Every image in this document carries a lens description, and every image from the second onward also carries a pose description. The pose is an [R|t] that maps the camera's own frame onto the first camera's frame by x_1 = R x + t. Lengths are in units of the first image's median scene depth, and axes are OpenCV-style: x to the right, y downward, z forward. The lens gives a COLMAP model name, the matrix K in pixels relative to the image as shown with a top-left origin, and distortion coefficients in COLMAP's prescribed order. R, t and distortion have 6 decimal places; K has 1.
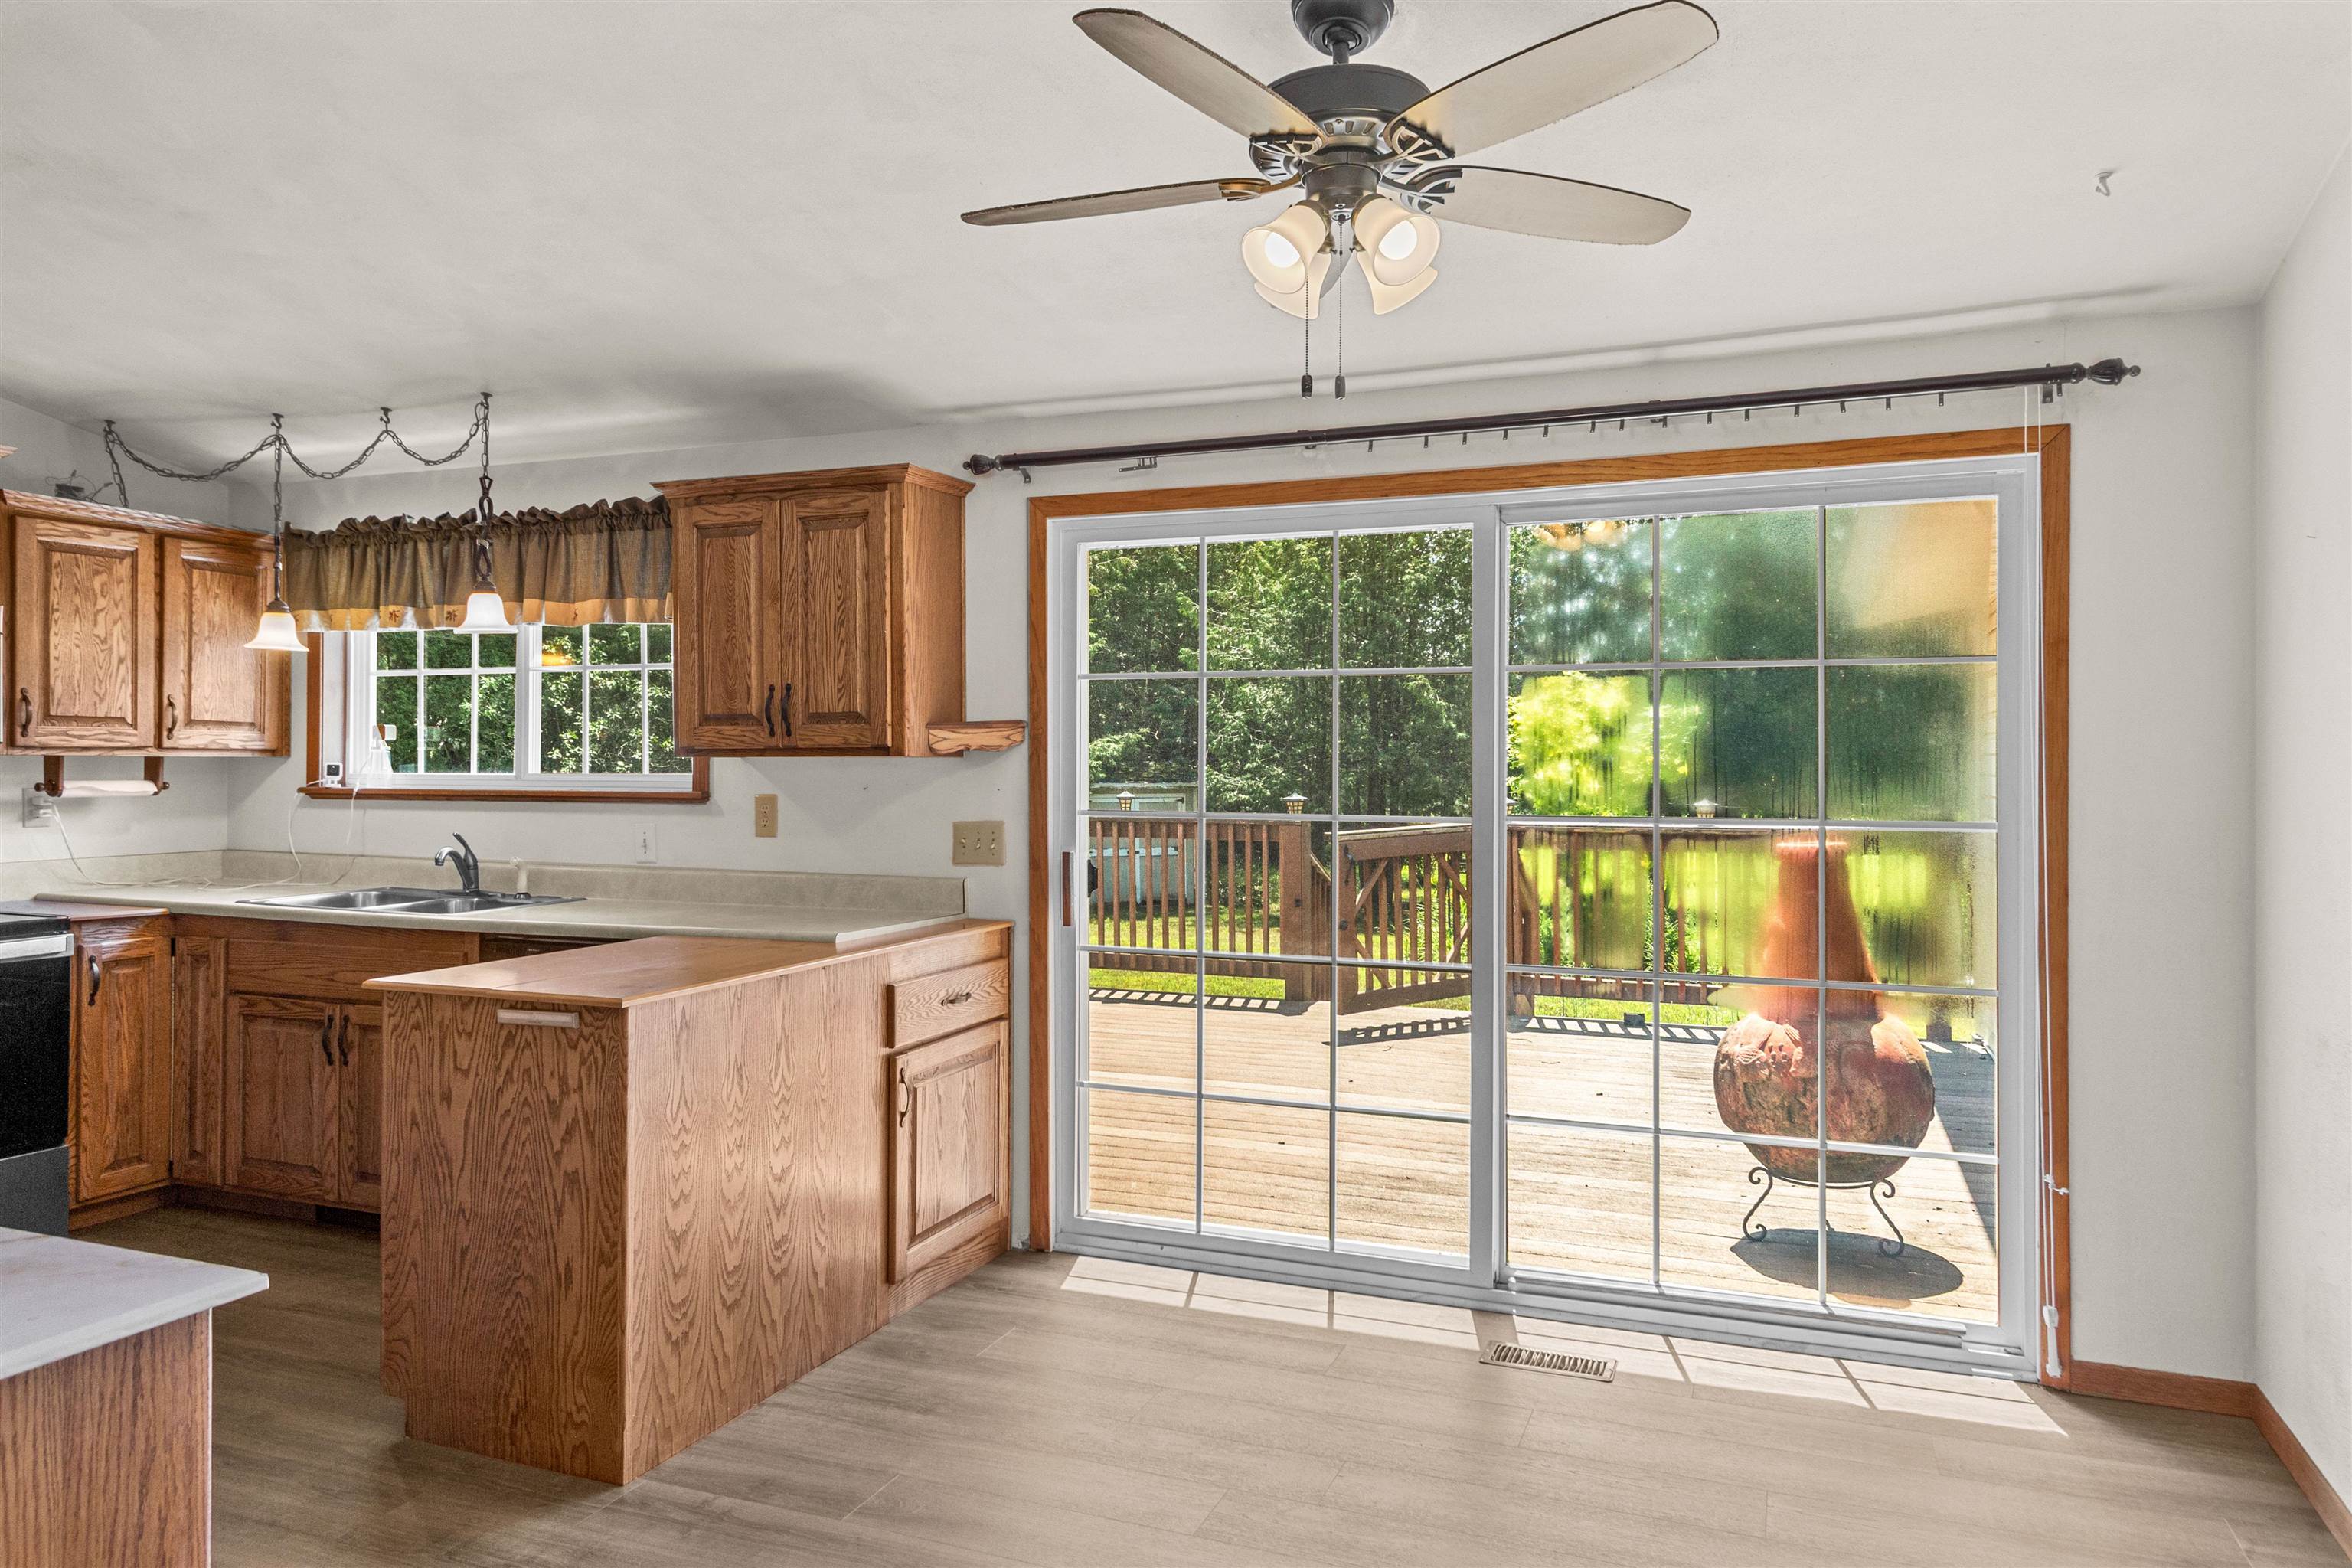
lens RADIAL K [[1548.6, 0, 1186.5], [0, 1548.6, 754.8], [0, 0, 1]] dist [0.012336, -0.000496]
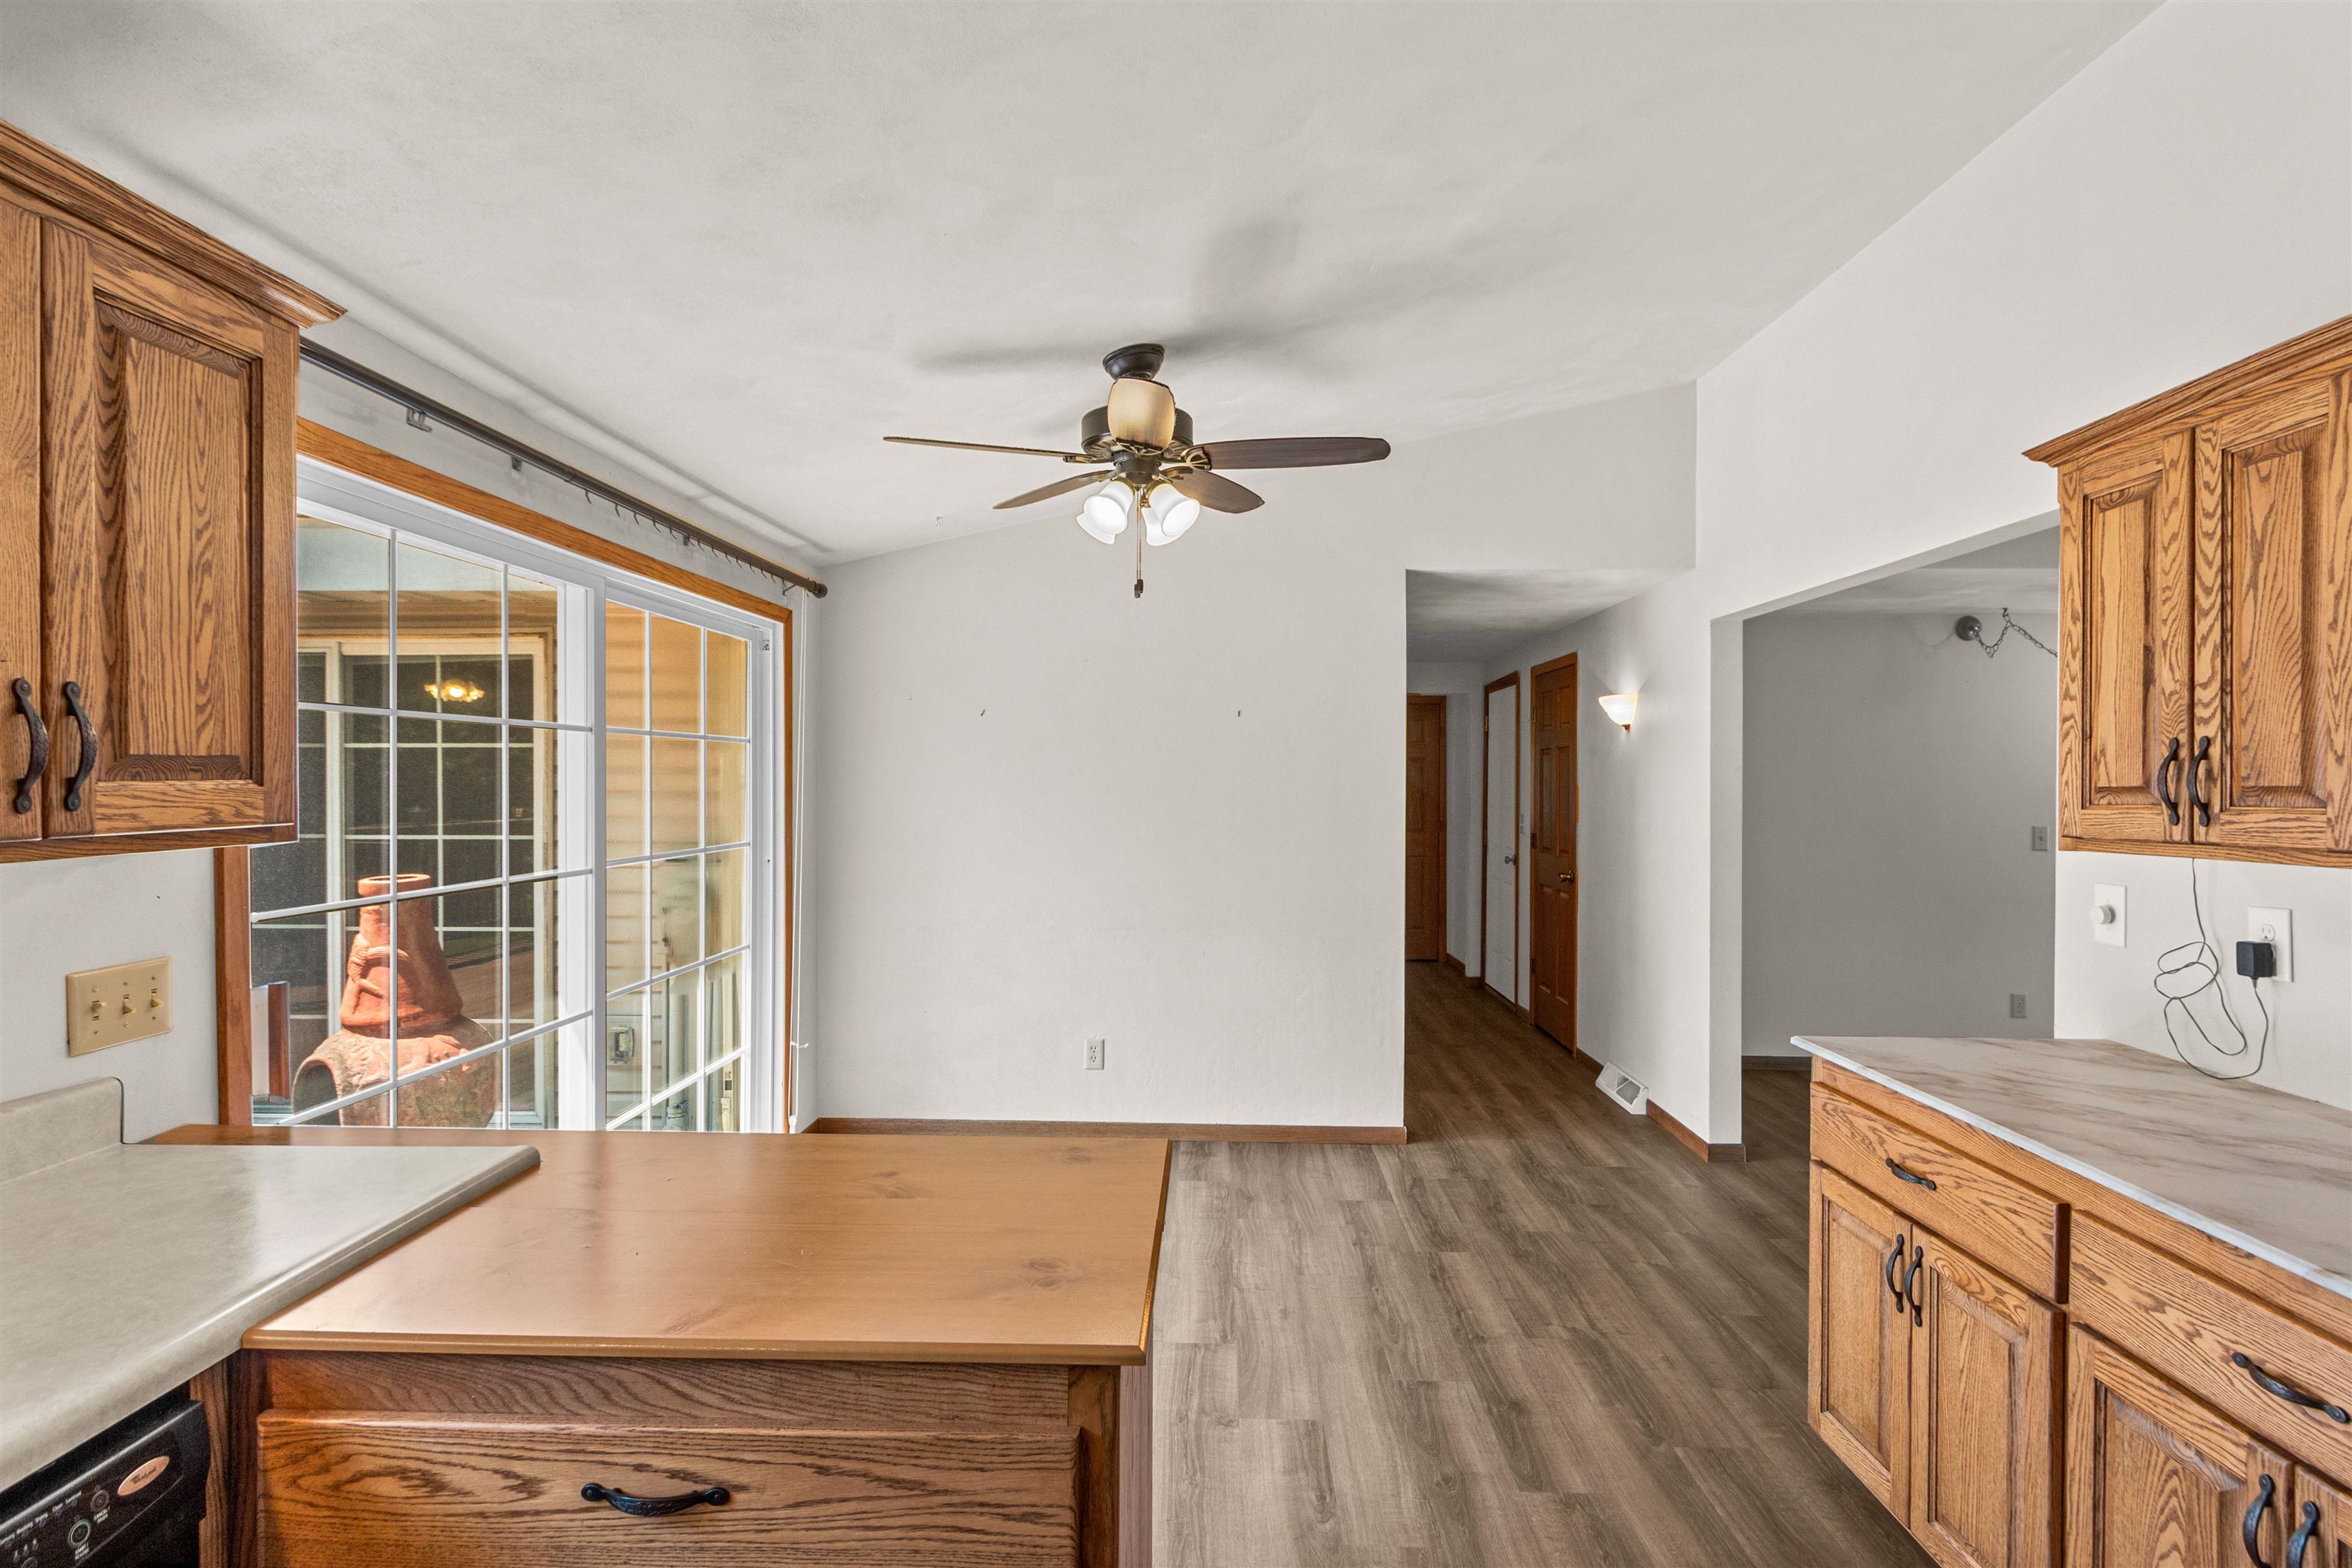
lens RADIAL K [[1166.6, 0, 1173.9], [0, 1166.6, 785.9], [0, 0, 1]] dist [-0.000424, 0.000522]
pose [[-0.341227, -0.009966, 0.939928, -0.605868], [-0.007477, 0.999941, 0.007888, -0.021525], [-0.939951, -0.004337, -0.341281, 0.777867]]
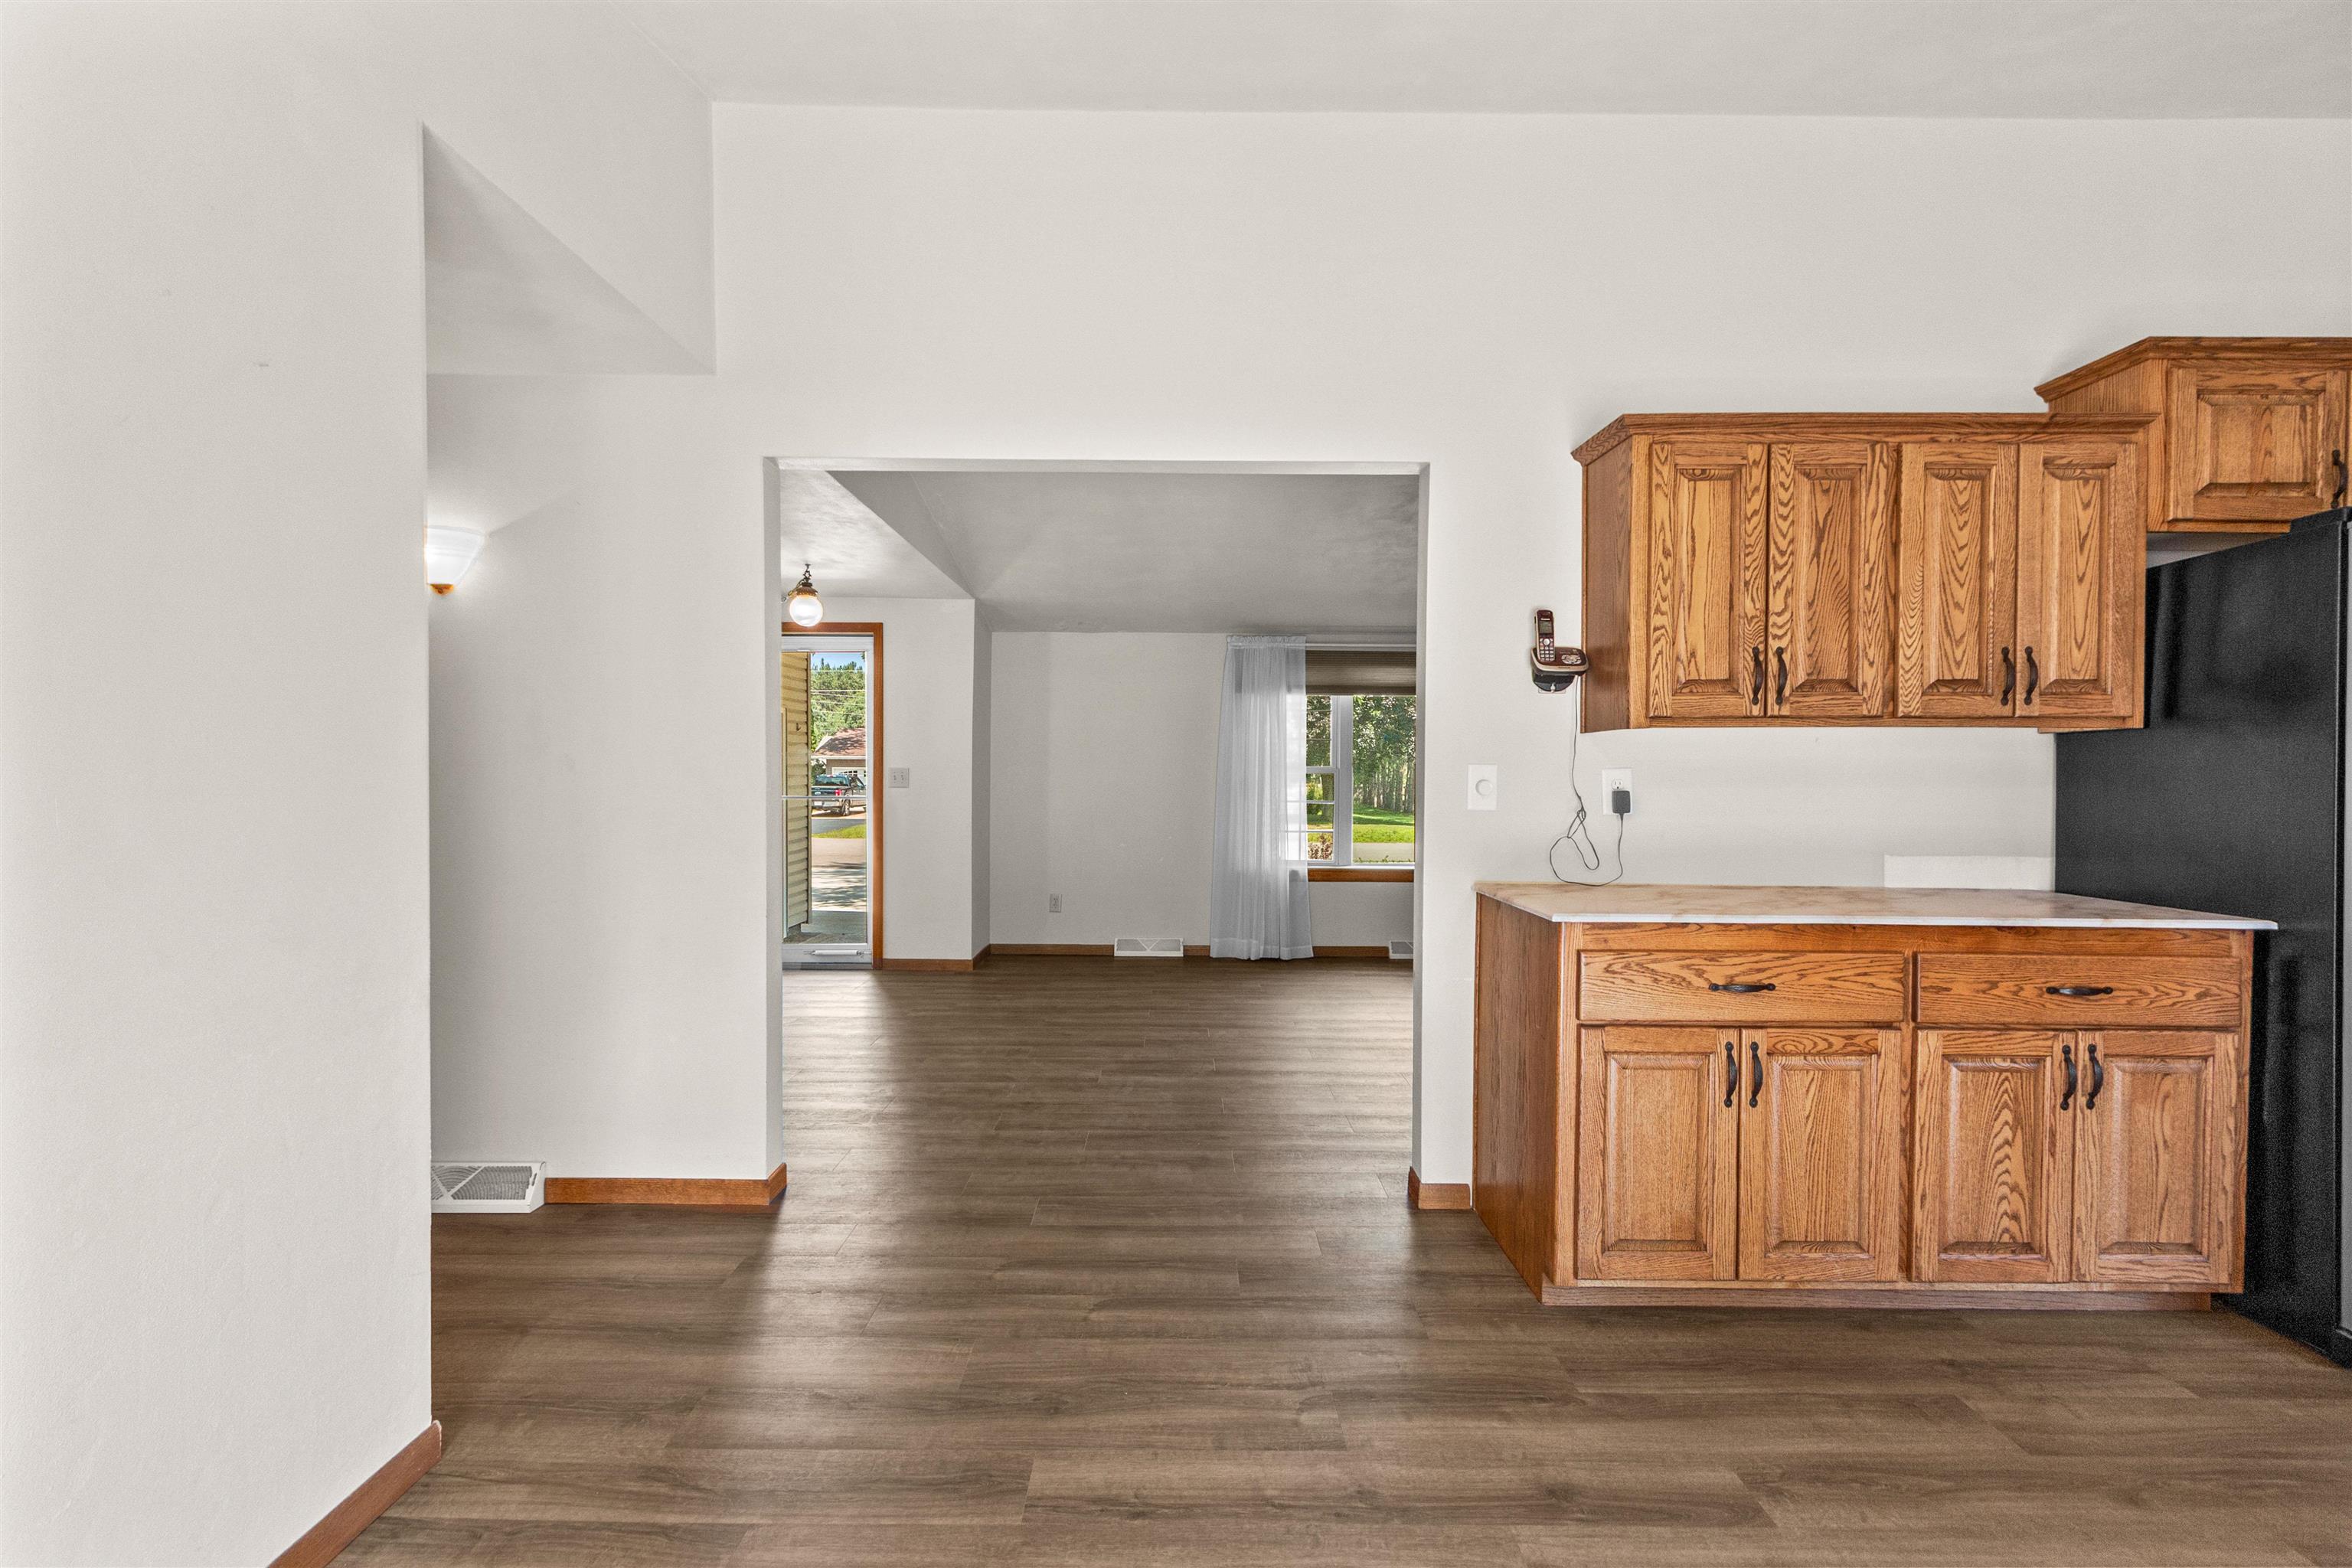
lens RADIAL K [[1081.8, 0, 1201.4], [0, 1081.8, 792.4], [0, 0, 1]] dist [0.003781, -0.000359]
pose [[-0.925876, -0.007301, -0.377757, 0.178098], [-0.011026, 0.999910, 0.007698, 0.040424], [0.377666, 0.011292, -0.925873, 0.724761]]
